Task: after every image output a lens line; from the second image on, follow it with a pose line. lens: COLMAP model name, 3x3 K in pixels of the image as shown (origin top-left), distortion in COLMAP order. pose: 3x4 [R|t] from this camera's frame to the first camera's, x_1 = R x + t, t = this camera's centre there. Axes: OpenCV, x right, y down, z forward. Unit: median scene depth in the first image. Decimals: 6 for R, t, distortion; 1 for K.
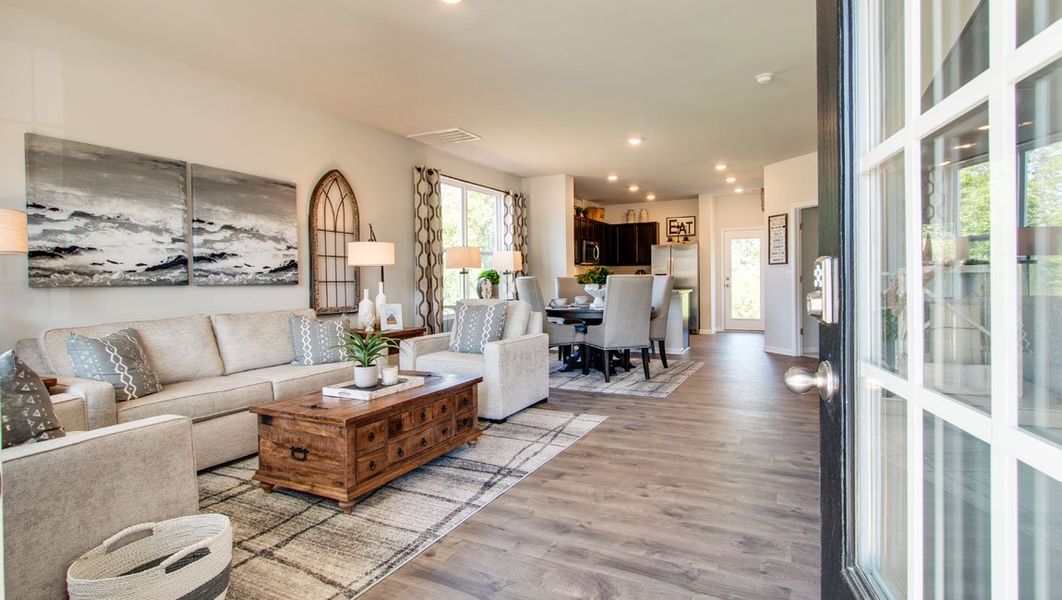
lens RADIAL K [[547.5, 0, 528.2], [0, 547.5, 289.9], [0, 0, 1]] dist [-0.018503, -0.000037]
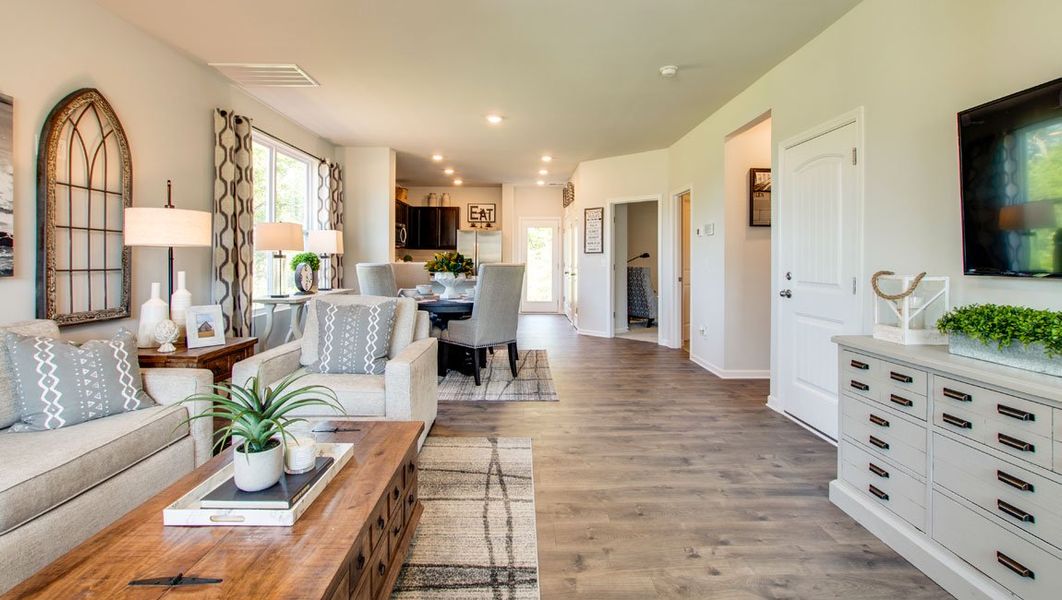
lens RADIAL K [[487.3, 0, 518.3], [0, 487.3, 260.1], [0, 0, 1]] dist [-0.011669, 0.001009]
pose [[0.878903, 0.015336, 0.476755, -0.159576], [-0.007834, 0.999812, -0.017720, -0.017342], [-0.476937, 0.011840, 0.878858, 0.249288]]
